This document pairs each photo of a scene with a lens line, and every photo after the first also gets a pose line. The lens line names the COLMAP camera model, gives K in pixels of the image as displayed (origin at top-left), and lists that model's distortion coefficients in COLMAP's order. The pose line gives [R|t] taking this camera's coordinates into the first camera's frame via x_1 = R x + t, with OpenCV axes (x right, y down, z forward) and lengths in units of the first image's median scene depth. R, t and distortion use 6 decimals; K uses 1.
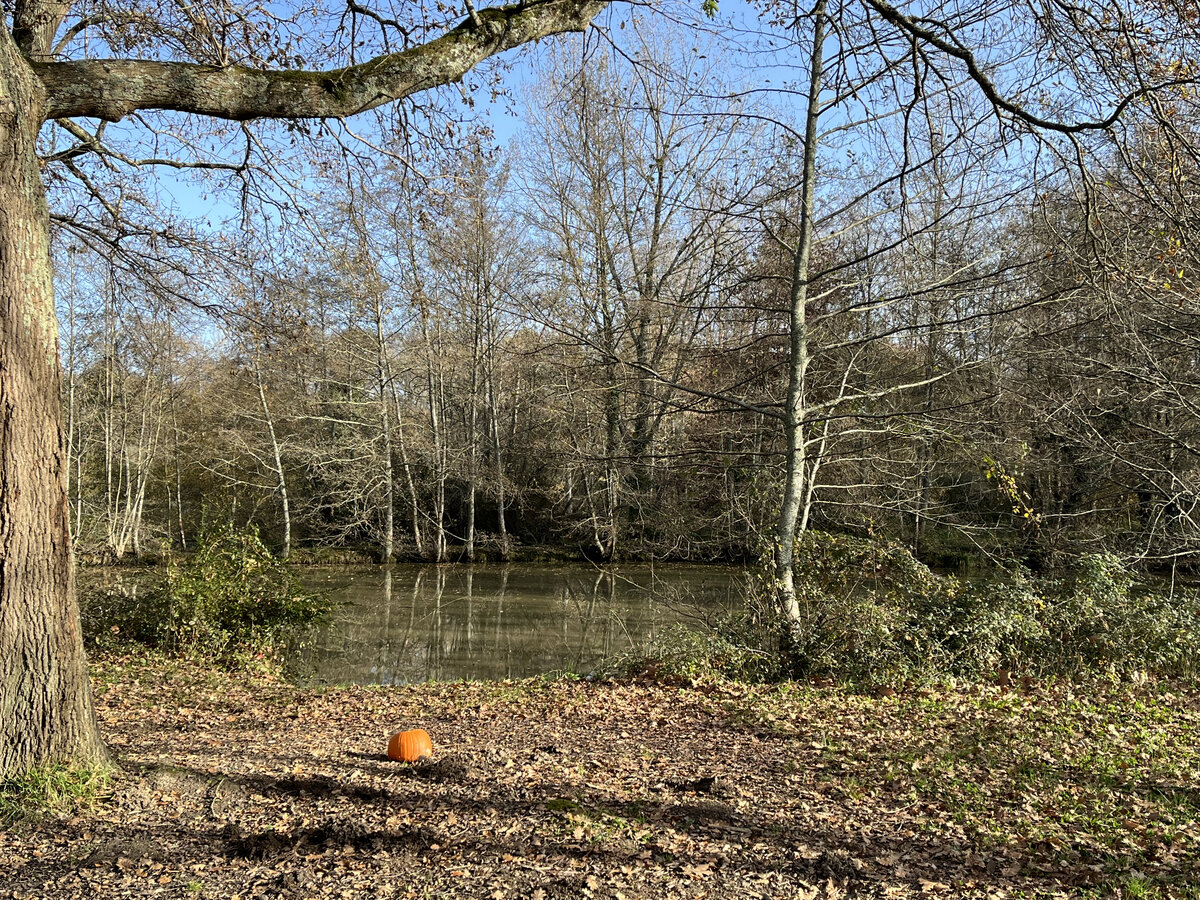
lens RADIAL K [[1176.7, 0, 604.0], [0, 1176.7, 455.0], [0, 0, 1]] dist [0.015201, 0.000000]
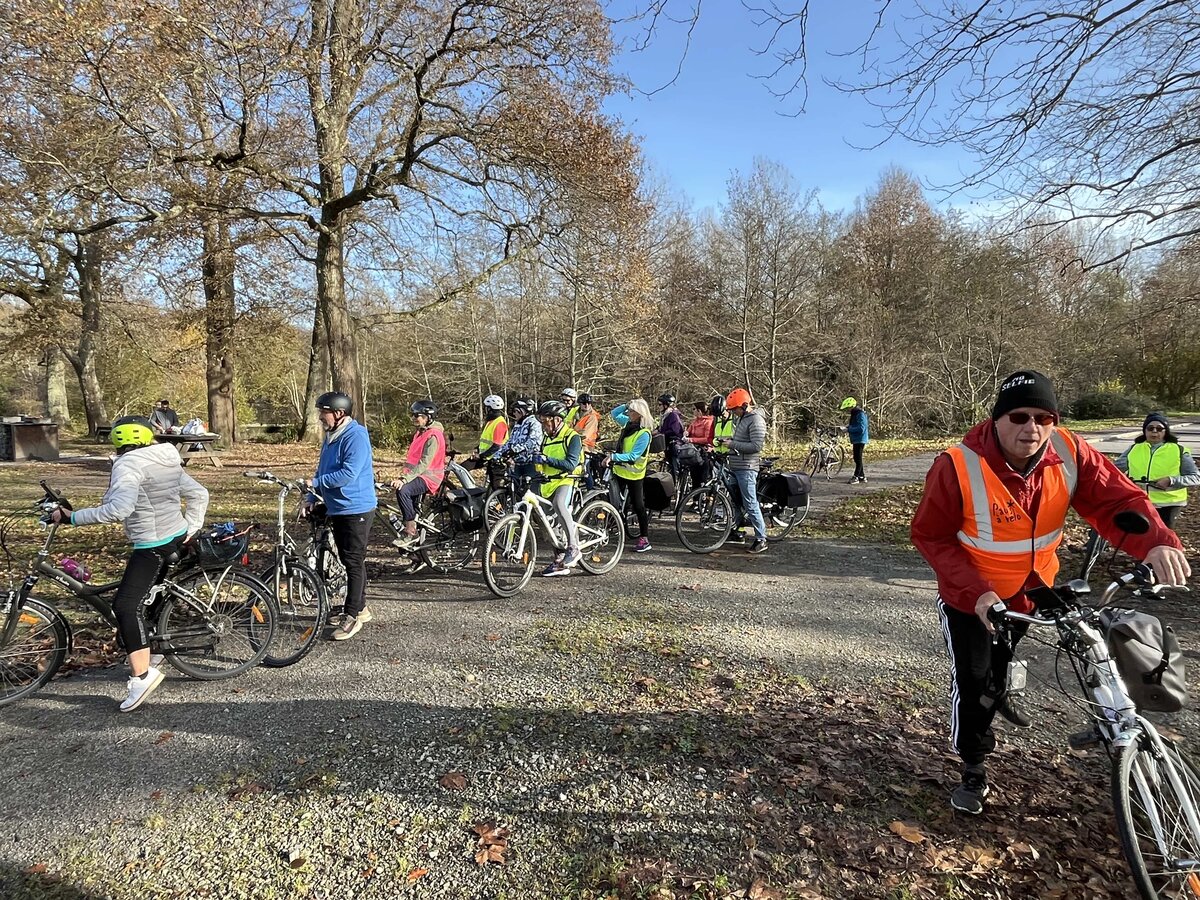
lens RADIAL K [[741.4, 0, 595.0], [0, 741.4, 448.8], [0, 0, 1]] dist [-0.002001, -0.004436]
pose [[0.997878, -0.009265, -0.064450, 0.108477], [0.016063, 0.994260, 0.105775, -0.012838], [0.063100, -0.106585, 0.992299, -0.309656]]
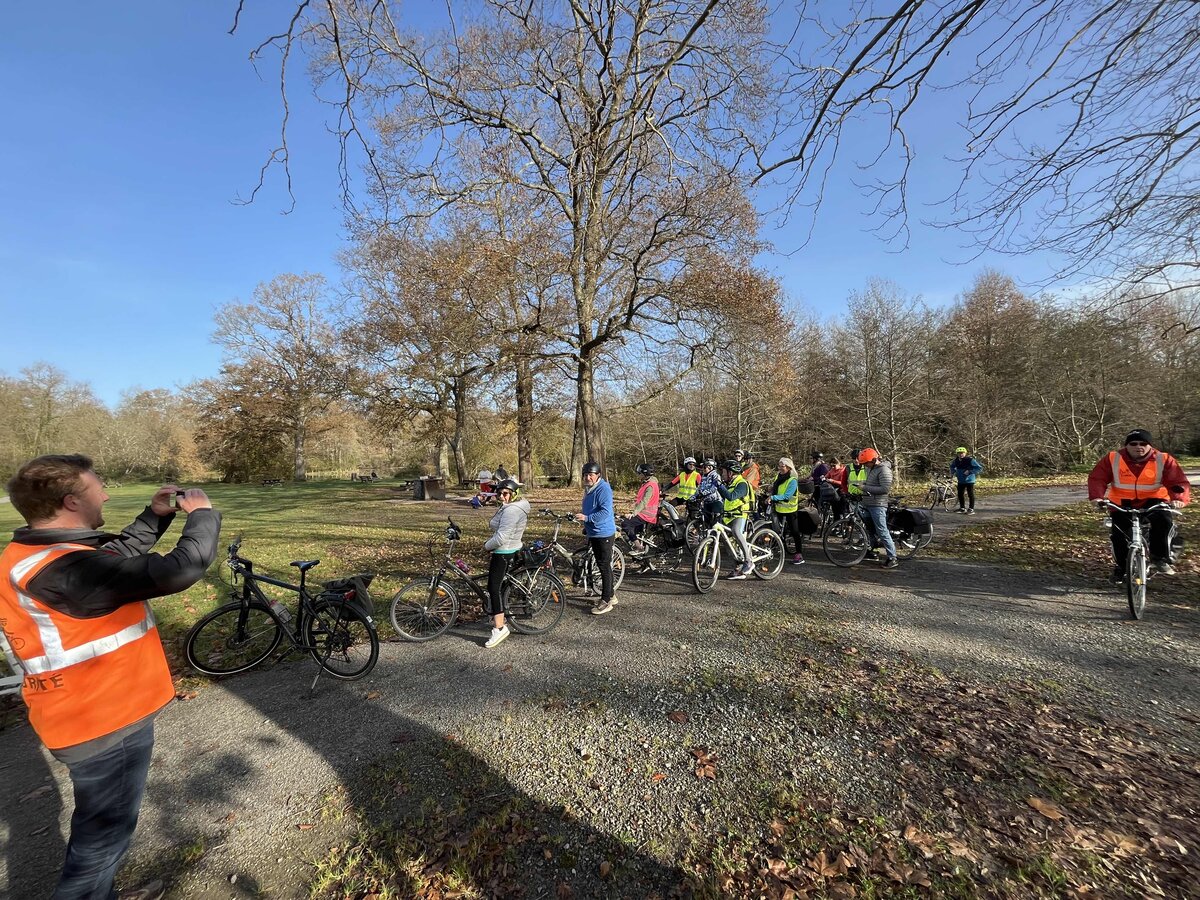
lens RADIAL K [[482.0, 0, 591.6], [0, 482.0, 450.4], [0, 0, 1]] dist [-0.008975, 0.000372]
pose [[0.923866, -0.052698, -0.379072, 0.107117], [0.062856, 0.997918, 0.014463, -0.015406], [0.377520, -0.037189, 0.925254, -0.312951]]
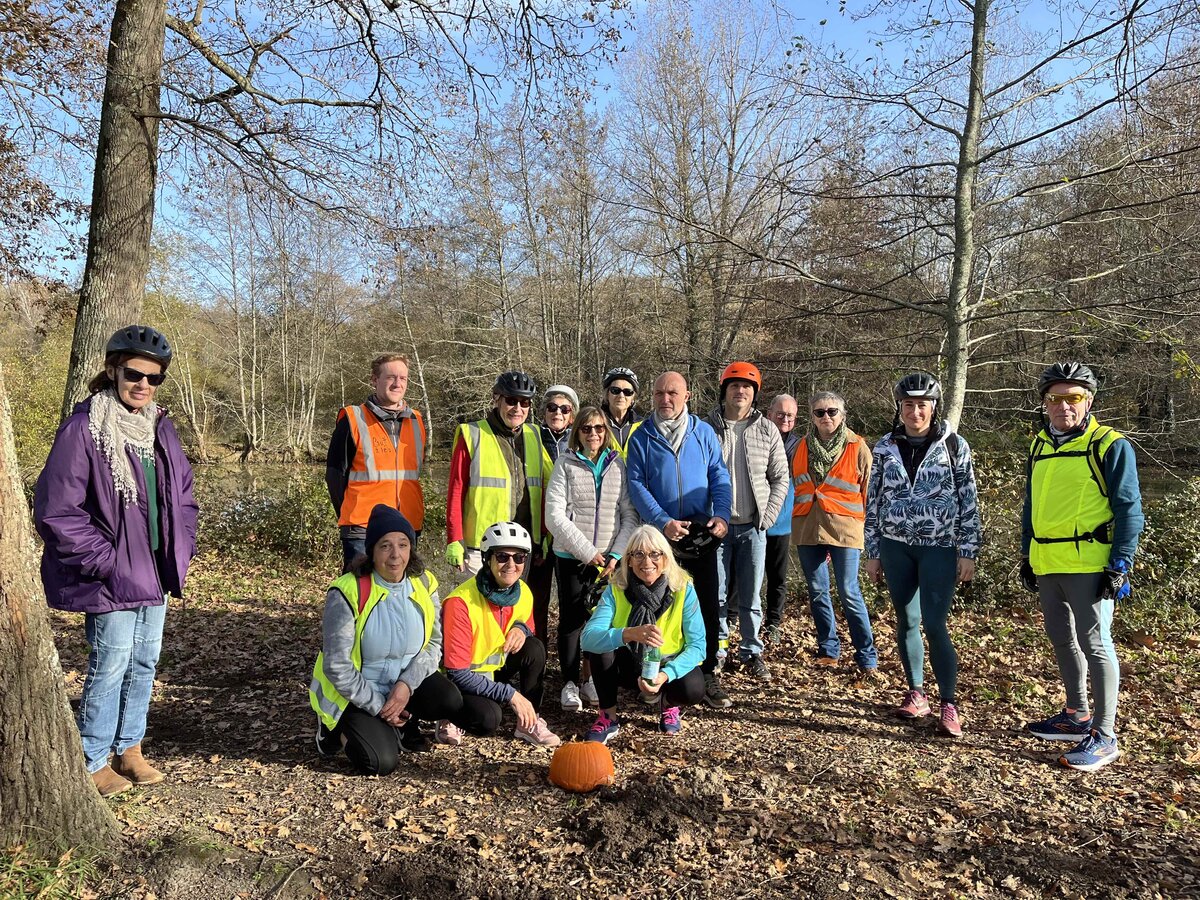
lens RADIAL K [[906.4, 0, 597.0], [0, 906.4, 439.7], [0, 0, 1]] dist [0.014078, 0.001066]
pose [[0.996527, -0.000733, -0.083273, -0.016268], [0.006685, 0.997437, 0.071230, 0.003581], [0.083007, -0.071540, 0.993978, 0.073372]]
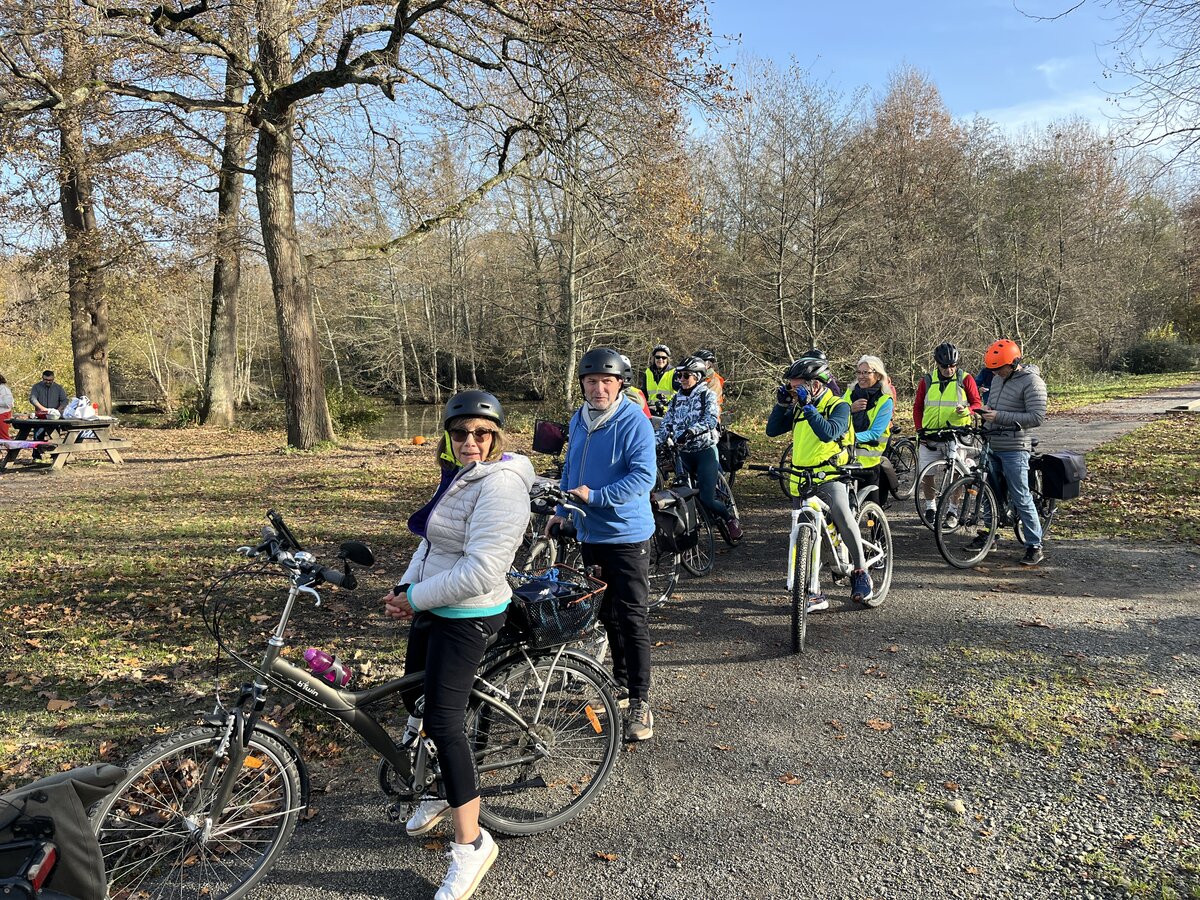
lens RADIAL K [[911.2, 0, 600.5], [0, 911.2, 457.4], [0, 0, 1]] dist [0.039966, -0.039049]
pose [[0.998877, -0.035072, 0.031847, 0.047317], [0.030075, 0.988869, 0.145719, -0.012587], [-0.036603, -0.144598, 0.988813, -0.282647]]
